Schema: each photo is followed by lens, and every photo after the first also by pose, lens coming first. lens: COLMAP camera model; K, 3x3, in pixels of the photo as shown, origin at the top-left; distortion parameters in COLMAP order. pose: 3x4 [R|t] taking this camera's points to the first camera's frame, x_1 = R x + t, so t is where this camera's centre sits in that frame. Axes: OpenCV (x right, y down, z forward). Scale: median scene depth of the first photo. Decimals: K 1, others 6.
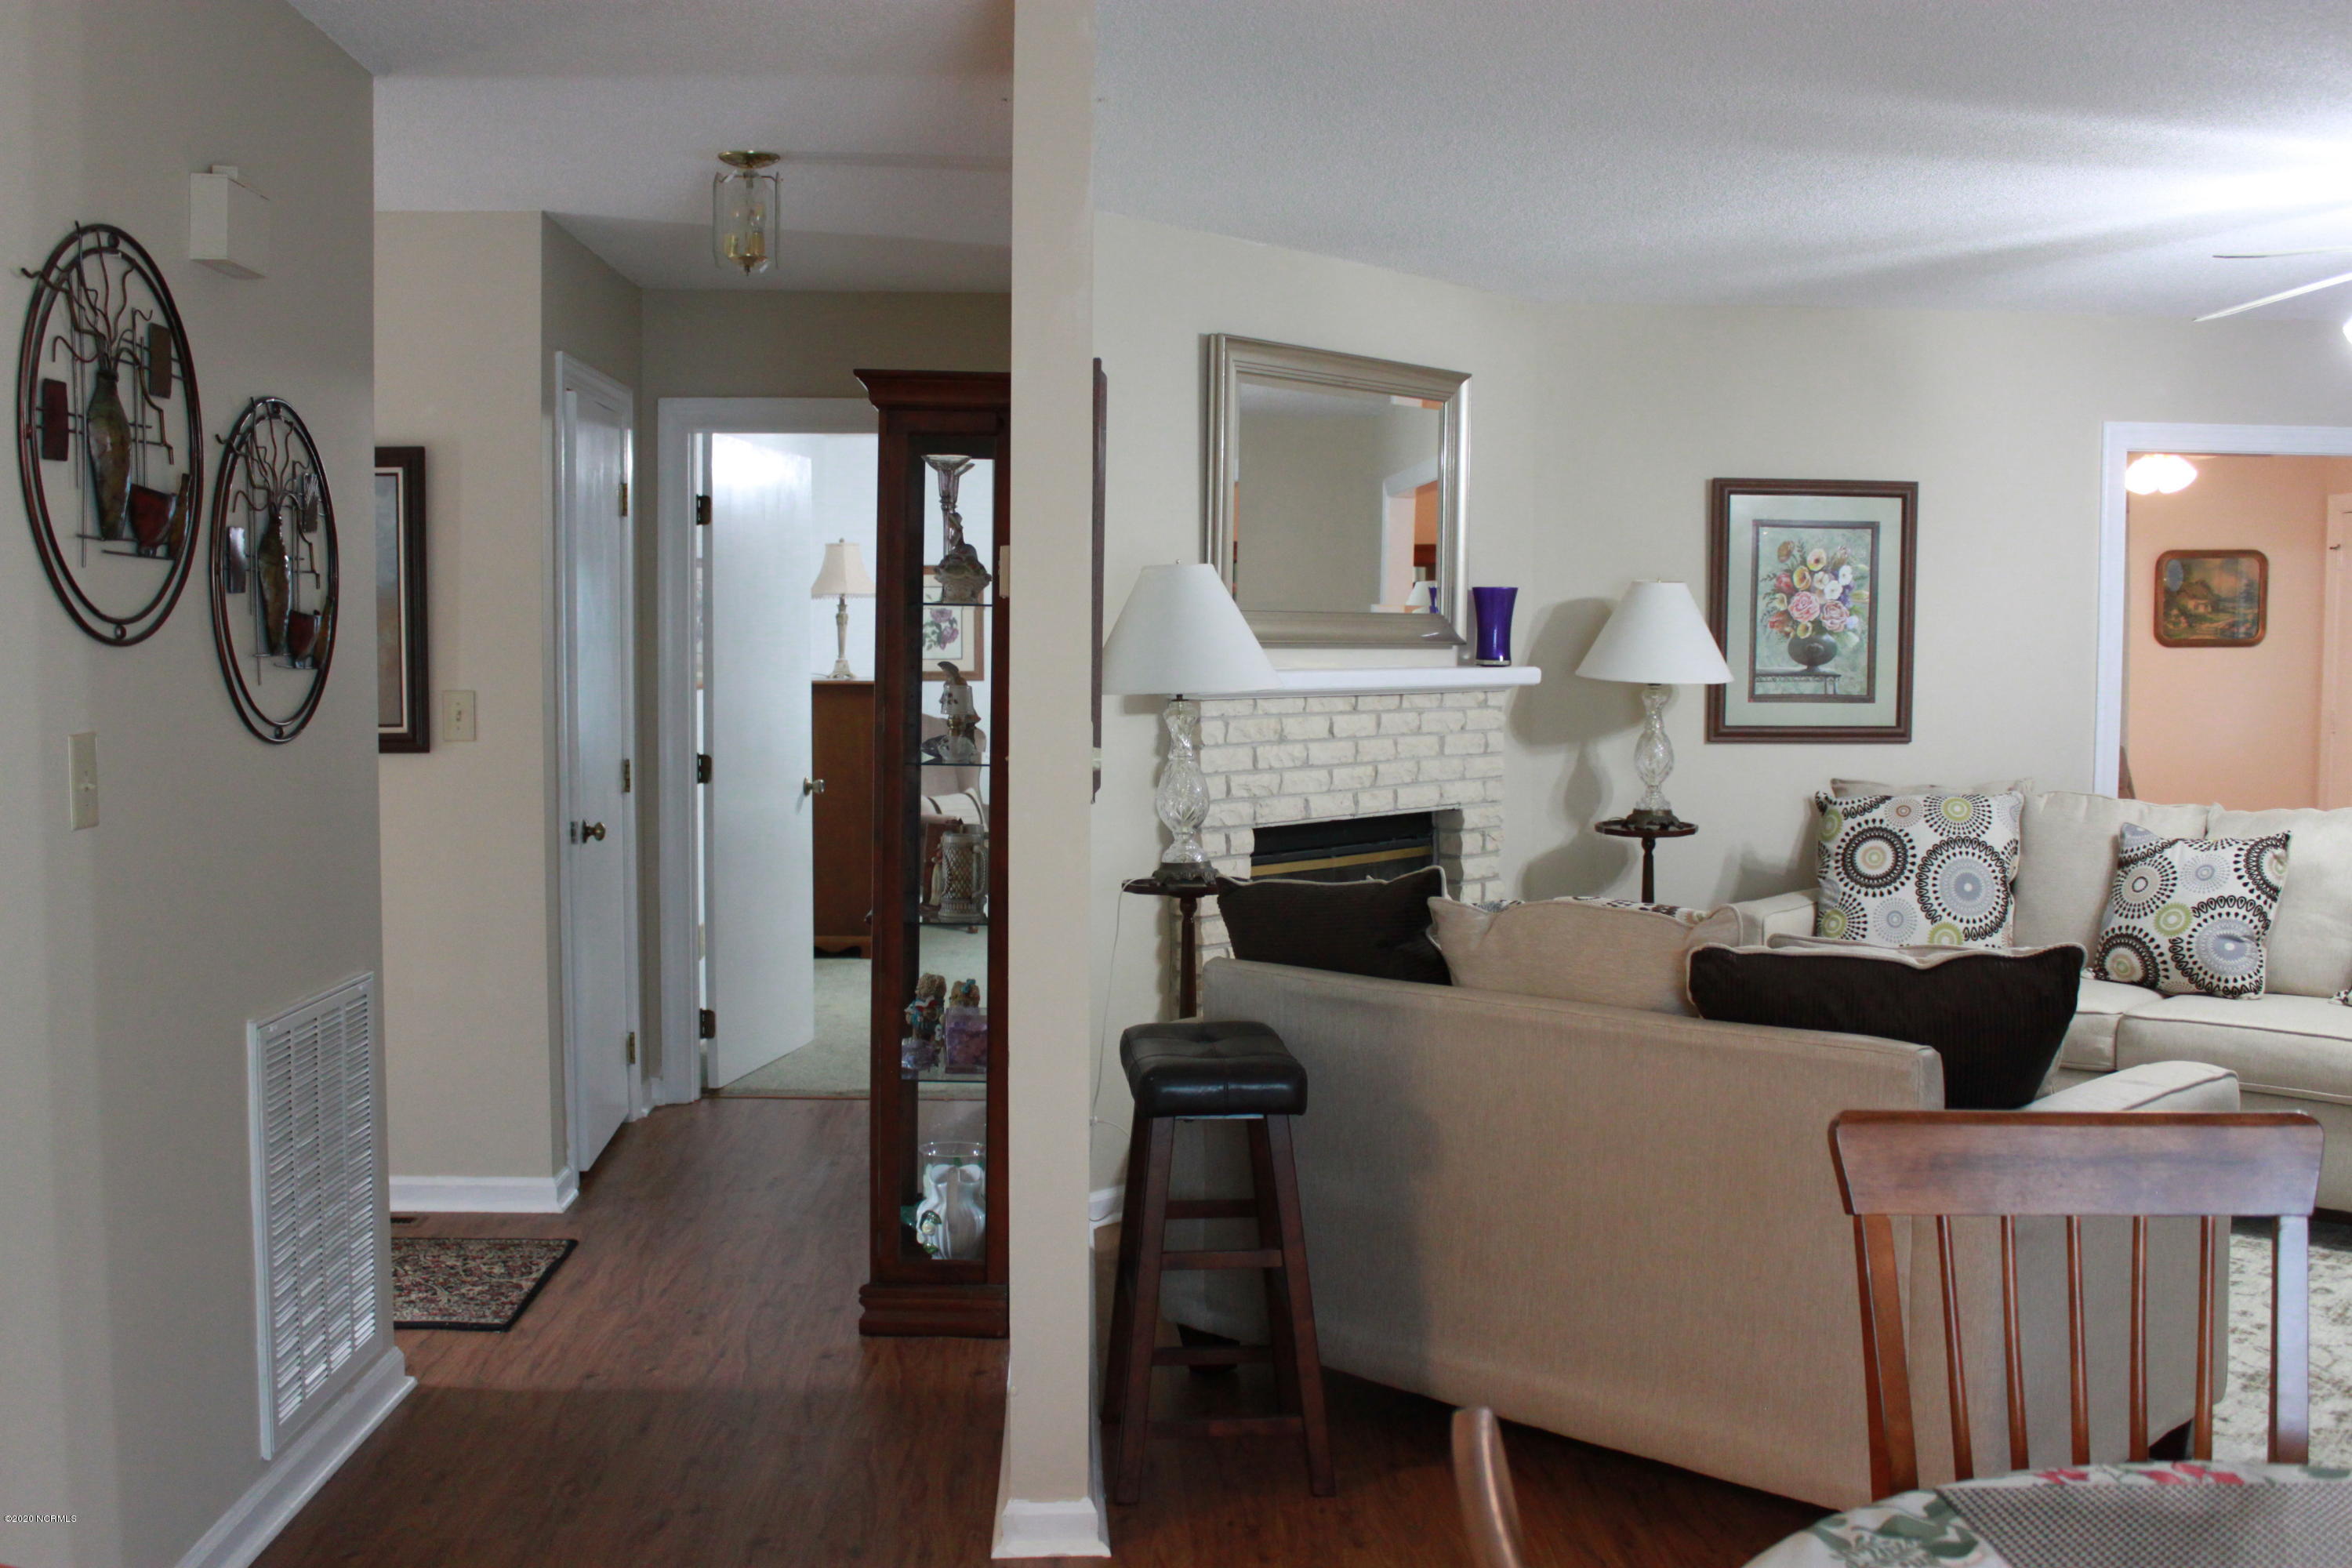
lens RADIAL K [[2256.6, 0, 1176.0], [0, 2256.6, 784.0], [0, 0, 1]] dist [-0.098856, 0.025411]
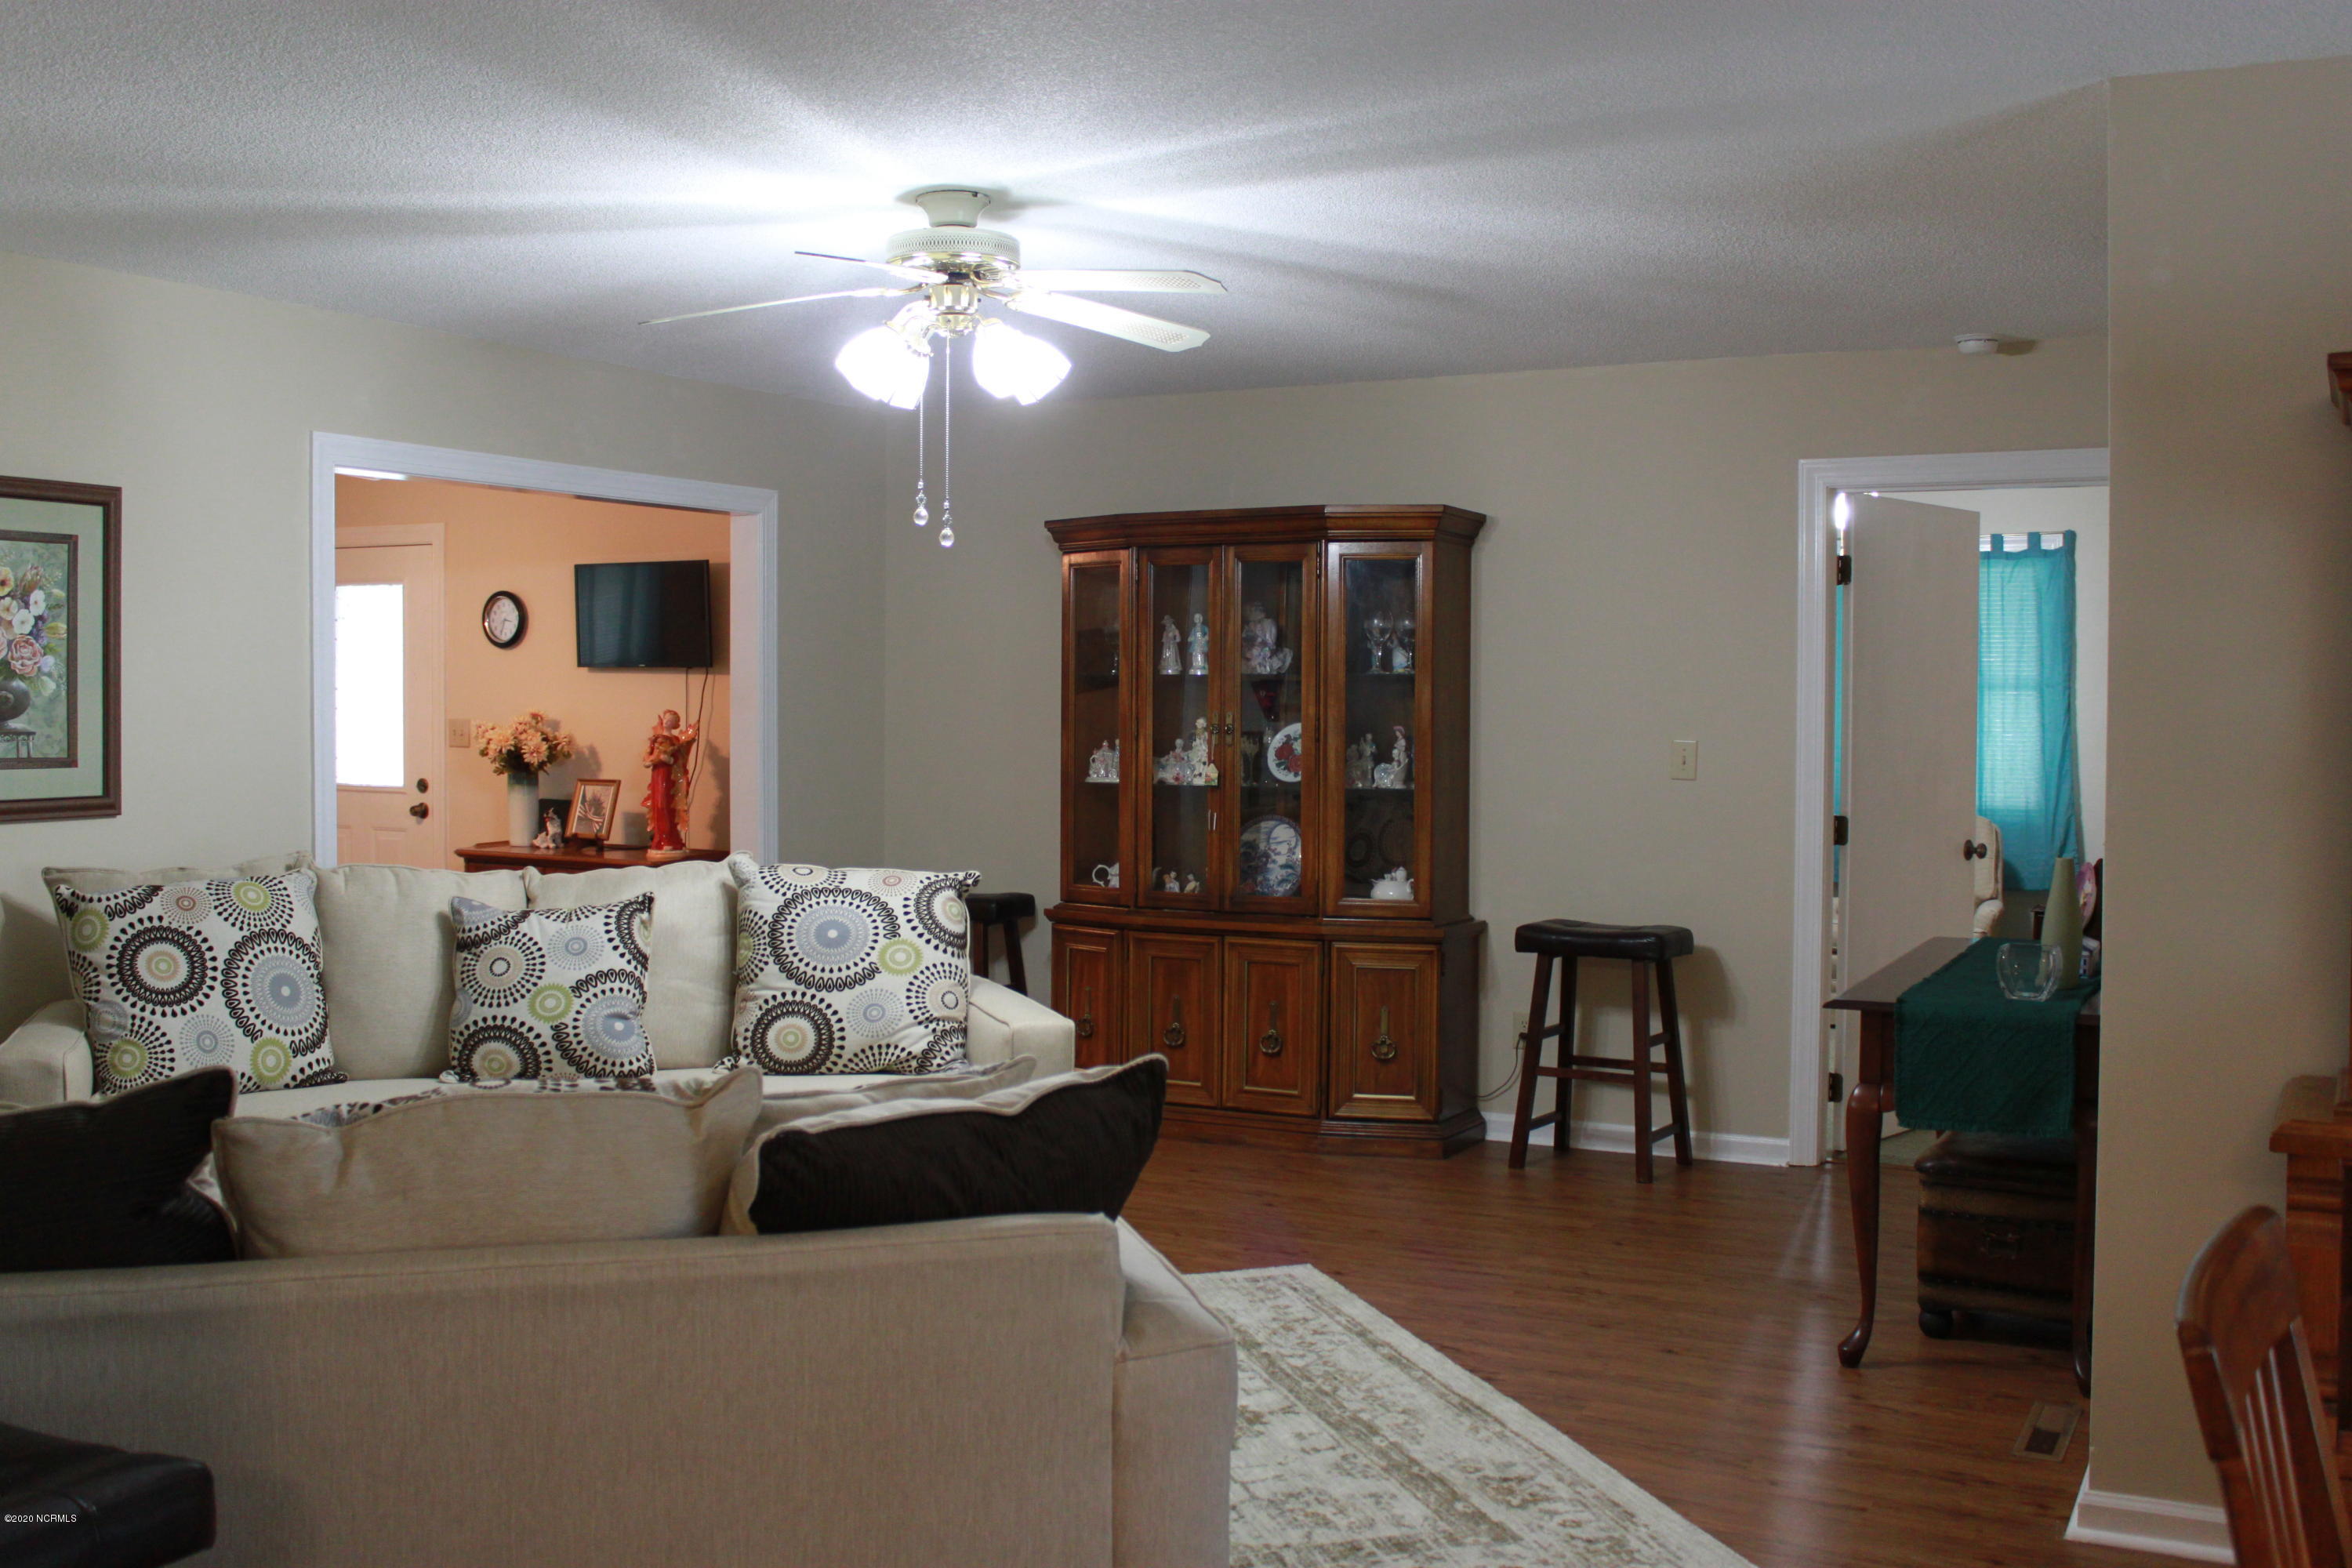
lens RADIAL K [[2256.6, 0, 1176.0], [0, 2256.6, 784.0], [0, 0, 1]] dist [-0.098856, 0.025411]
pose [[0.510885, -0.036165, 0.858888, -0.169349], [0.052277, 0.998573, 0.010952, -0.020753], [-0.858058, 0.039305, 0.512047, 0.306712]]
